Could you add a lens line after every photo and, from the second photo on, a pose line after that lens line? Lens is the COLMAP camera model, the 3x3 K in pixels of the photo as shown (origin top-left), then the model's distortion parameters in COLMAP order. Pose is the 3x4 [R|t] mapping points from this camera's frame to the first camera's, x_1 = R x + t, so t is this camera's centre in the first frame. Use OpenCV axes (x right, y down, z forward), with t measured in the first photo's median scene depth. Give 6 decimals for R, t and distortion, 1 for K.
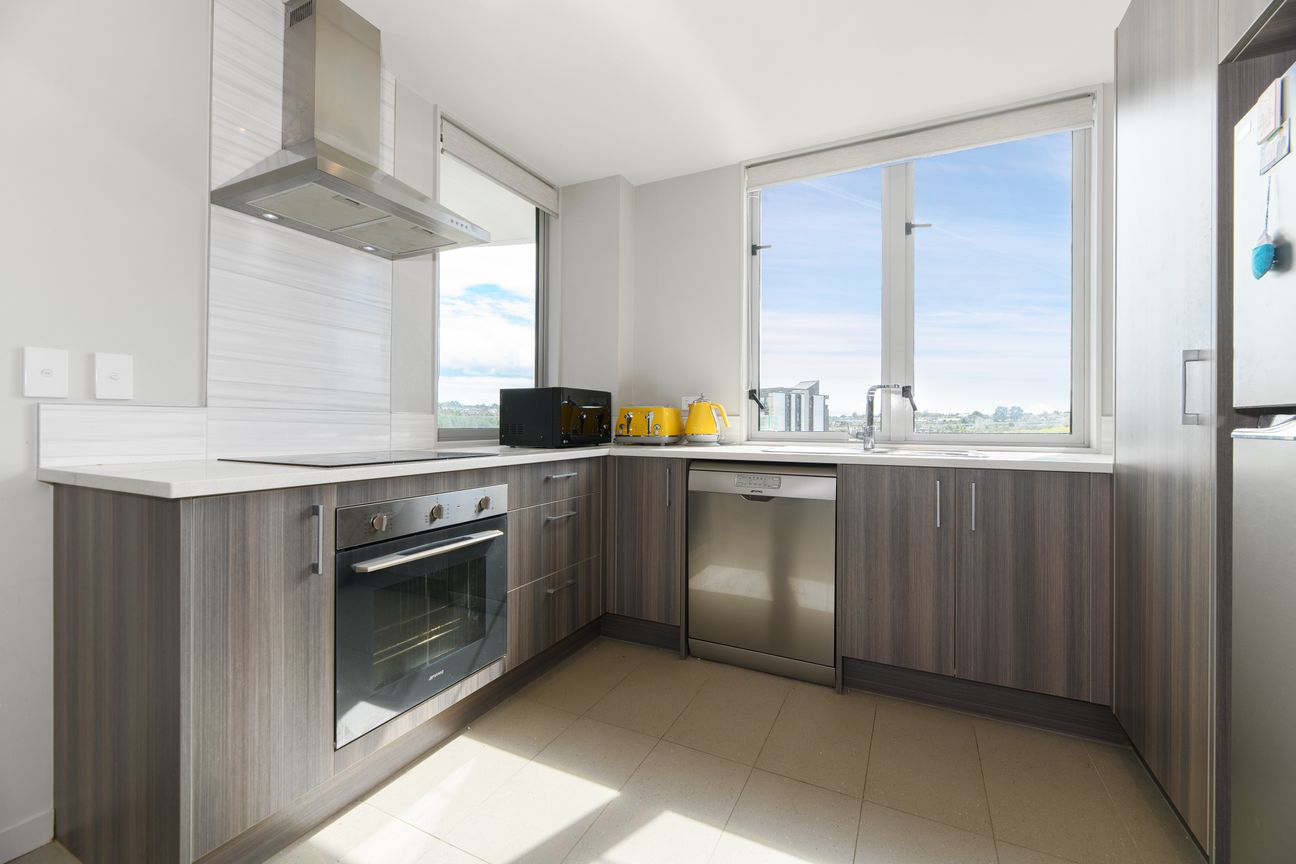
lens RADIAL K [[535.4, 0, 653.6], [0, 535.4, 424.5], [0, 0, 1]] dist [0.003449, -0.004744]
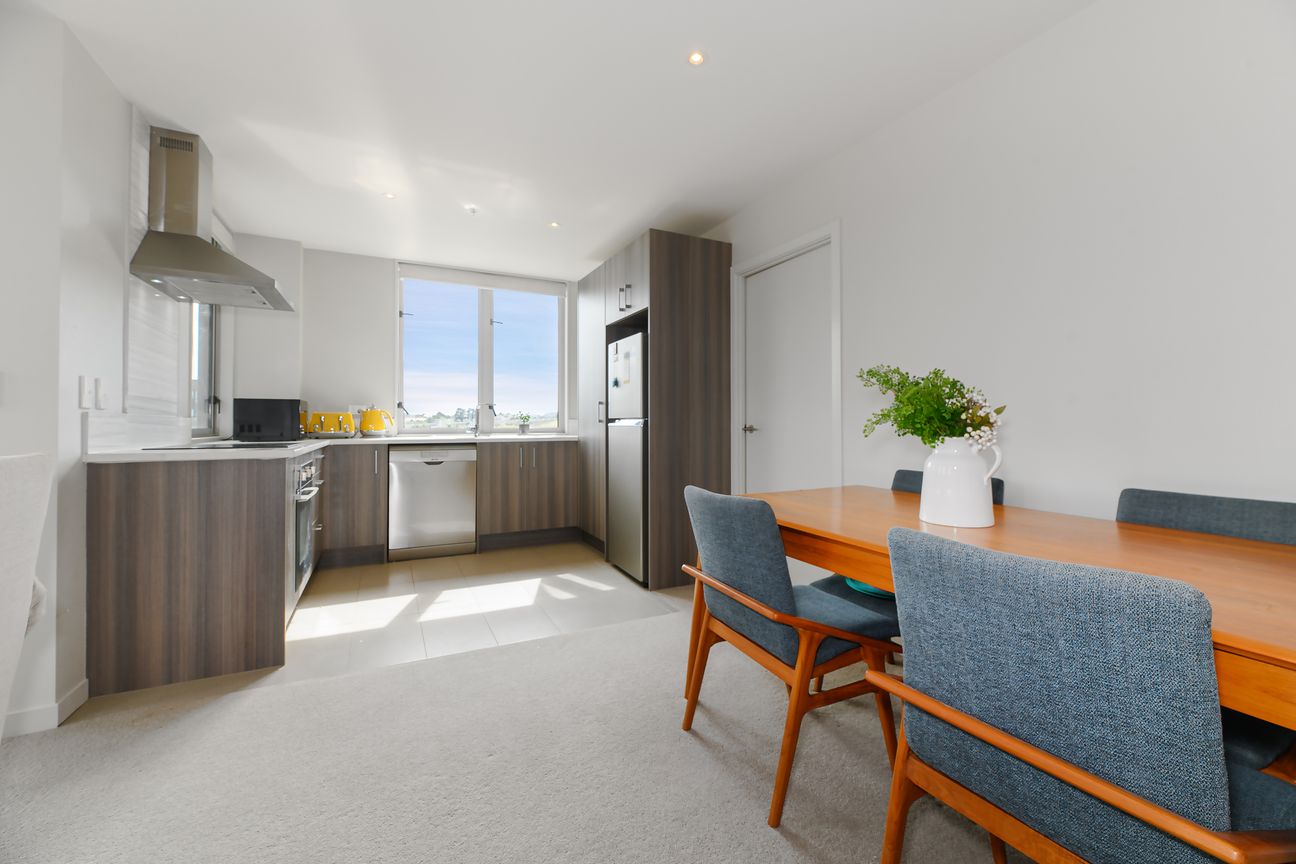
lens RADIAL K [[534.3, 0, 653.1], [0, 534.3, 416.4], [0, 0, 1]] dist [0.000155, 0.000006]
pose [[0.601804, 0.004724, 0.798630, -0.776377], [0.006981, 0.999913, -0.011175, 0.000847], [-0.798613, 0.012300, 0.601719, -0.679034]]
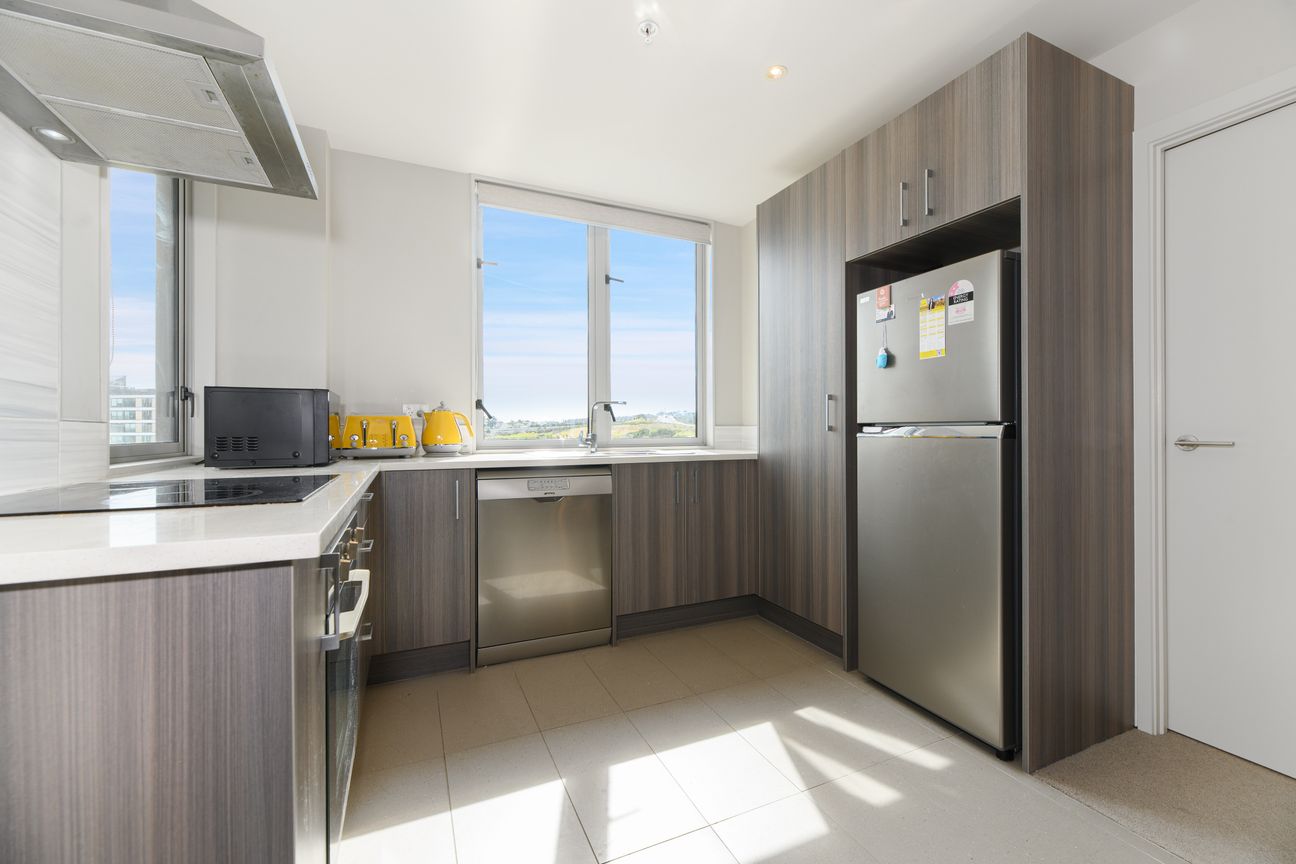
lens RADIAL K [[538.2, 0, 652.2], [0, 538.2, 431.1], [0, 0, 1]] dist [0.003387, 0.000274]
pose [[0.626972, -0.007846, 0.779002, -0.505881], [0.009321, 0.999953, 0.002570, -0.005224], [-0.778986, 0.005650, 0.627016, 0.117693]]
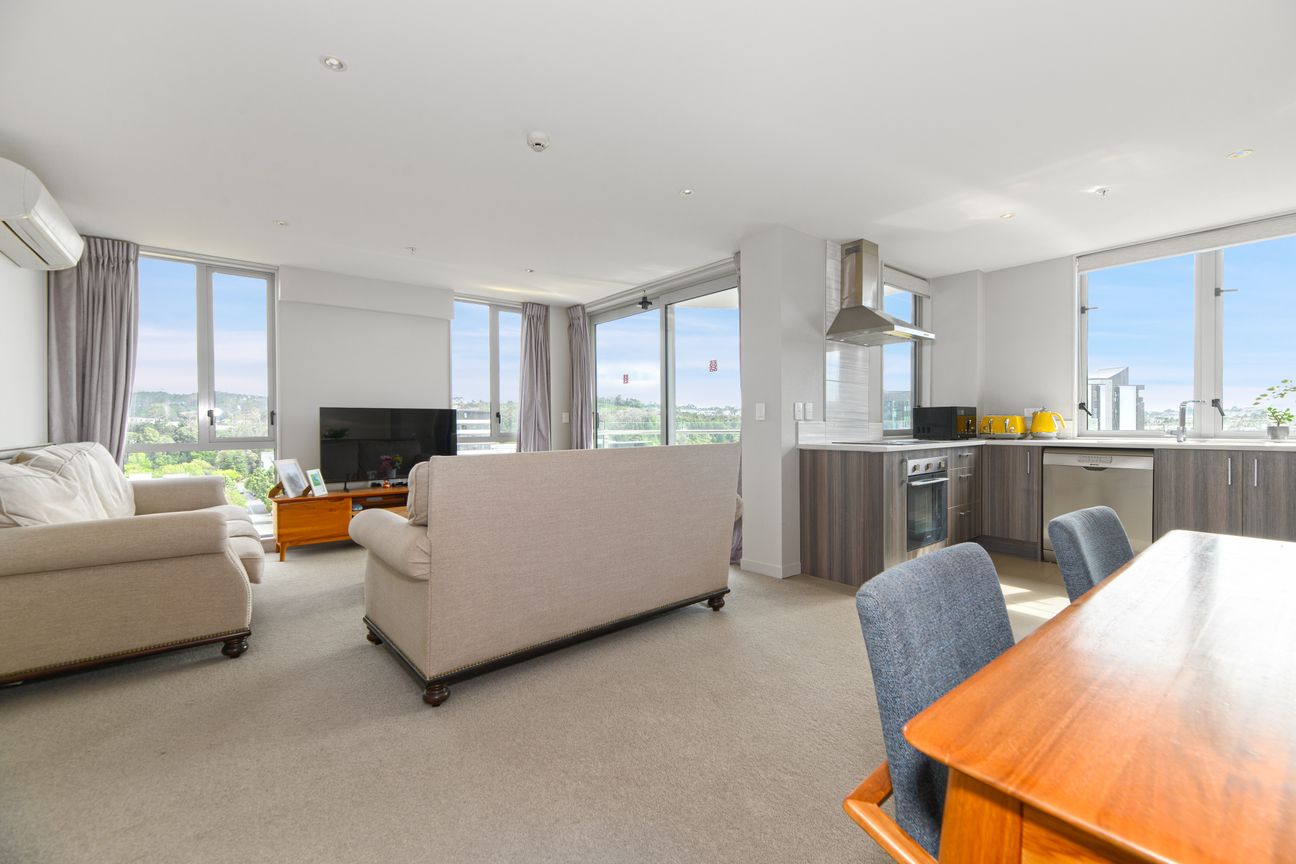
lens RADIAL K [[538.2, 0, 652.2], [0, 538.2, 431.1], [0, 0, 1]] dist [0.003387, 0.000274]
pose [[0.911693, -0.004881, -0.410844, -0.366466], [0.009121, 0.999923, 0.008359, -0.010962], [0.410772, -0.011368, 0.911667, -1.098610]]
